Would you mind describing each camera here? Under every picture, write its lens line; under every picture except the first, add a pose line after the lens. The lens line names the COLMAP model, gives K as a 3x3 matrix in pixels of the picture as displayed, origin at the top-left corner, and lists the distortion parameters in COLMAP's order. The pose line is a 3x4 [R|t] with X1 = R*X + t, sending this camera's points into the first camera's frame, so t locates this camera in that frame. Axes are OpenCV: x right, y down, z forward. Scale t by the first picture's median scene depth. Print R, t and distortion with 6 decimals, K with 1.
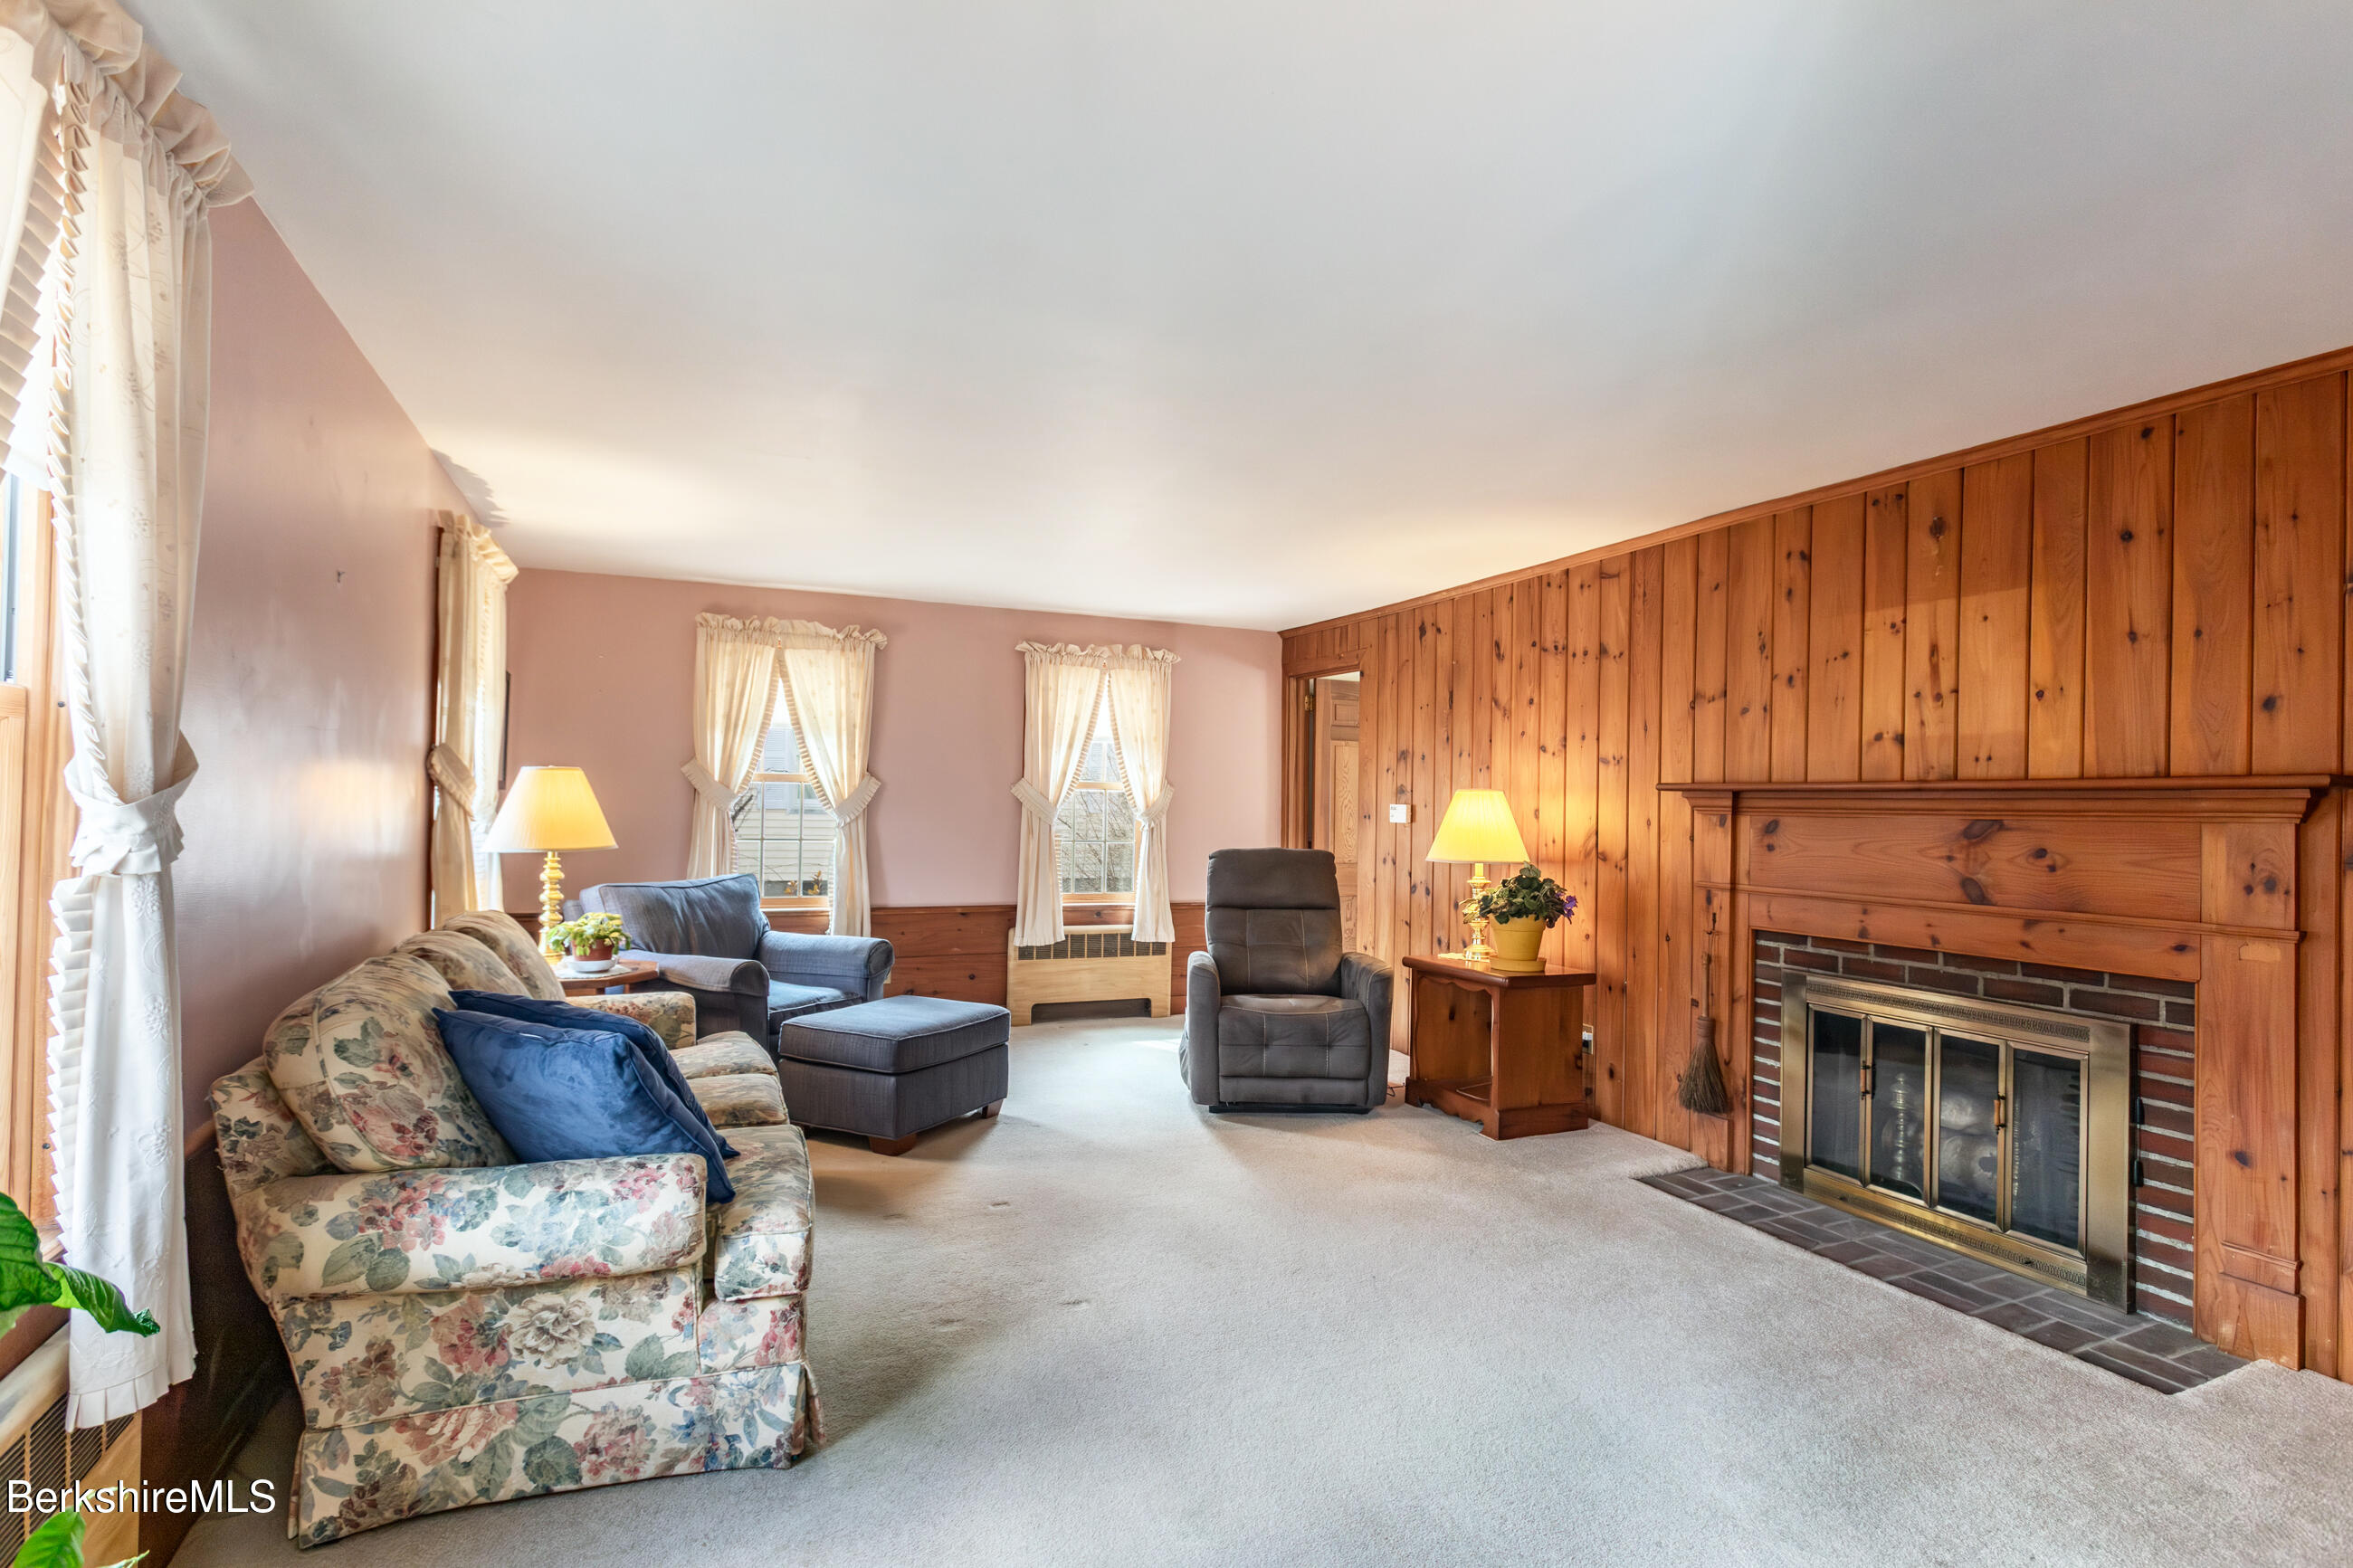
lens RADIAL K [[1132.9, 0, 1175.0], [0, 1132.9, 785.8], [0, 0, 1]] dist [0.000213, -0.000479]
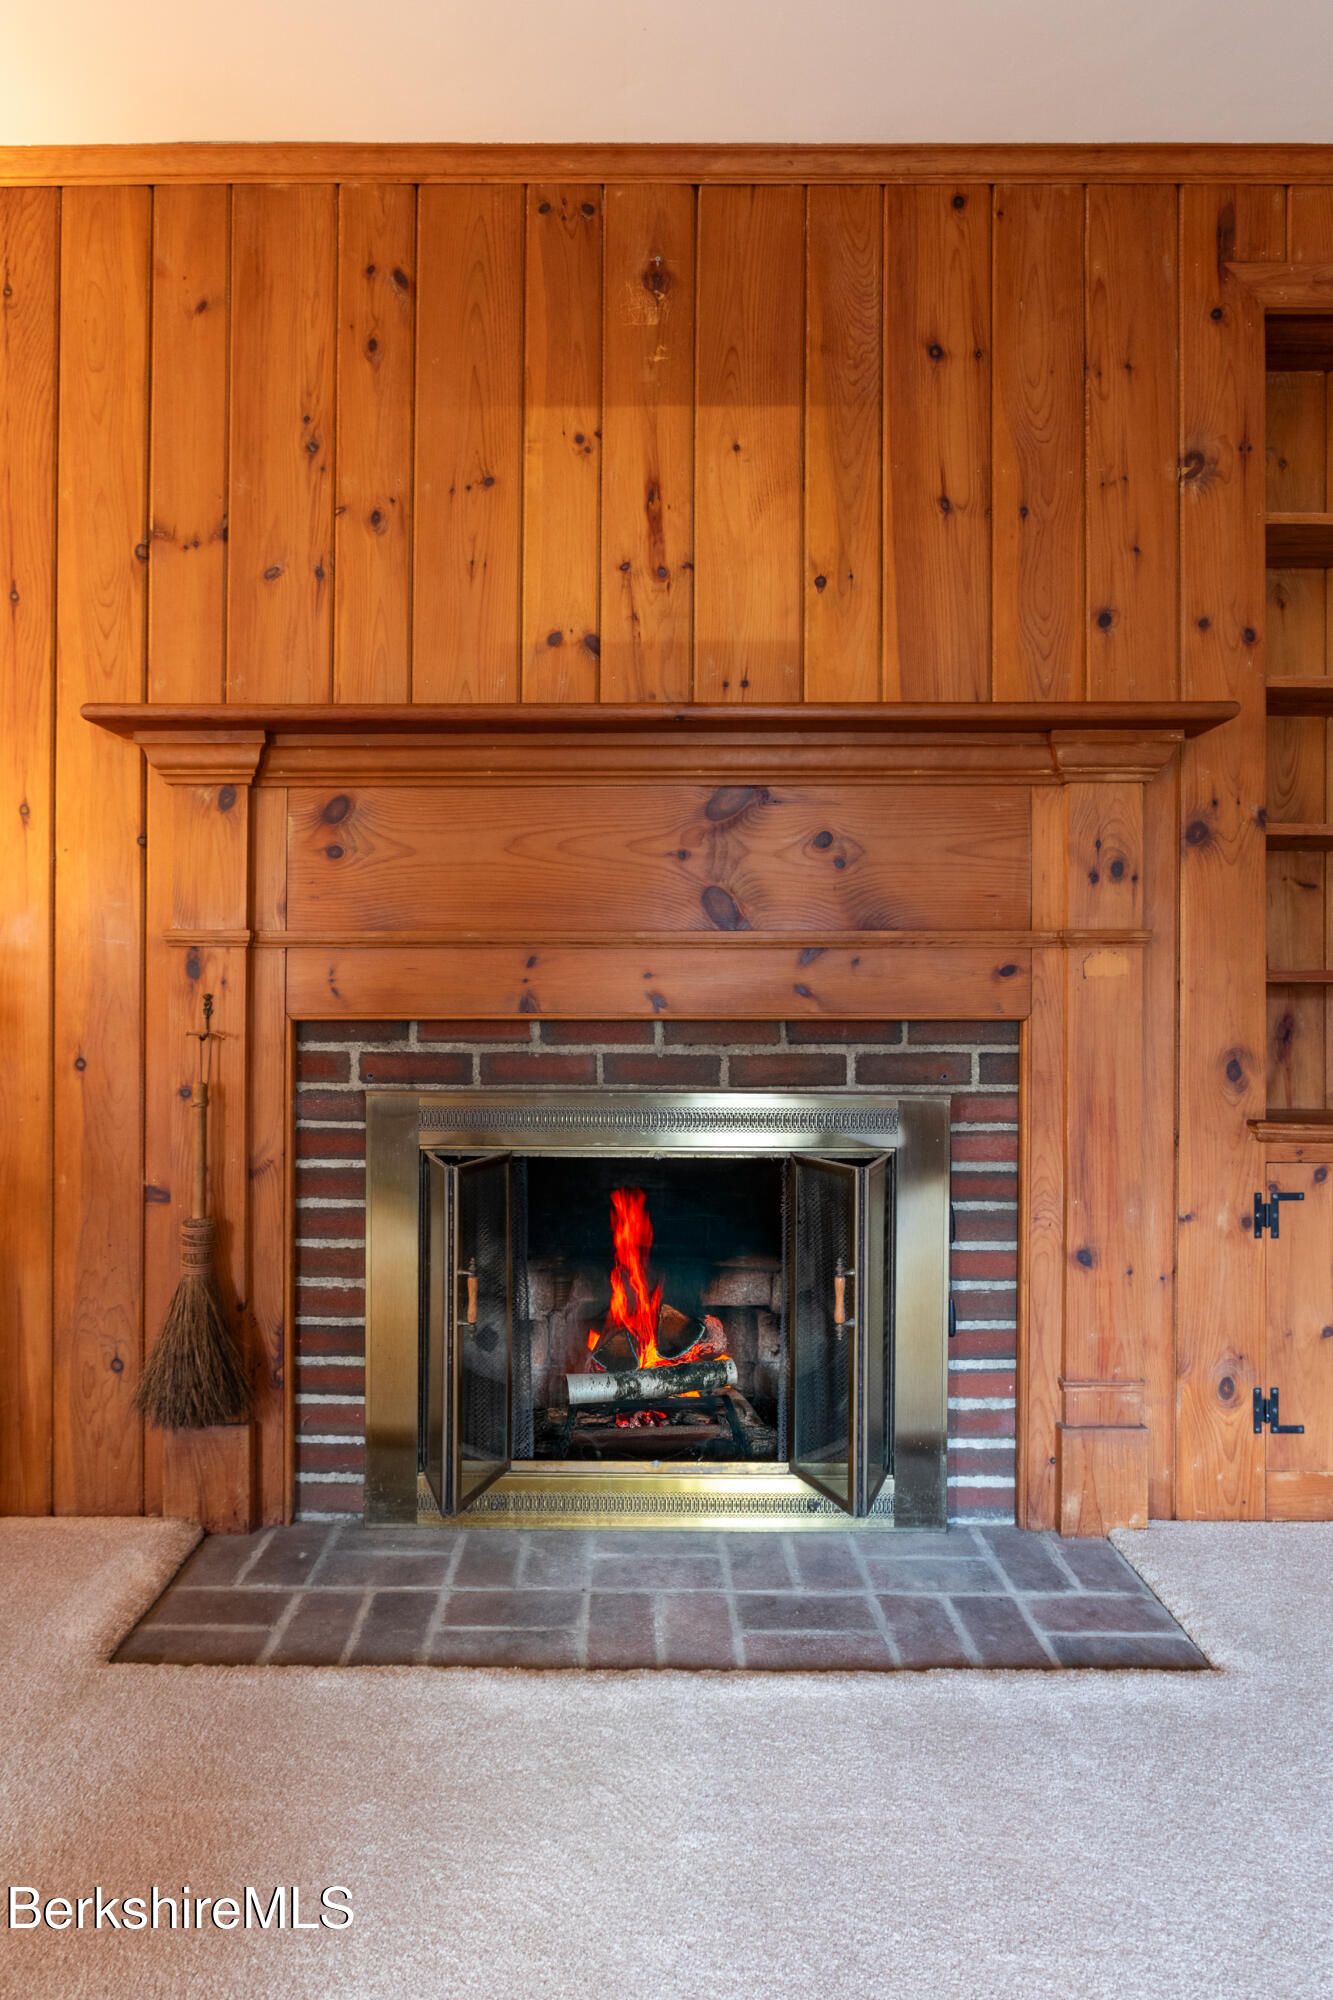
lens RADIAL K [[1156.5, 0, 665.2], [0, 1156.5, 993.7], [0, 0, 1]] dist [-0.012114, 0.004508]
pose [[0.418208, -0.015002, 0.908227, 0.144981], [-0.006481, 0.999789, 0.019498, 0.121971], [-0.908328, -0.014041, 0.418023, 0.755874]]
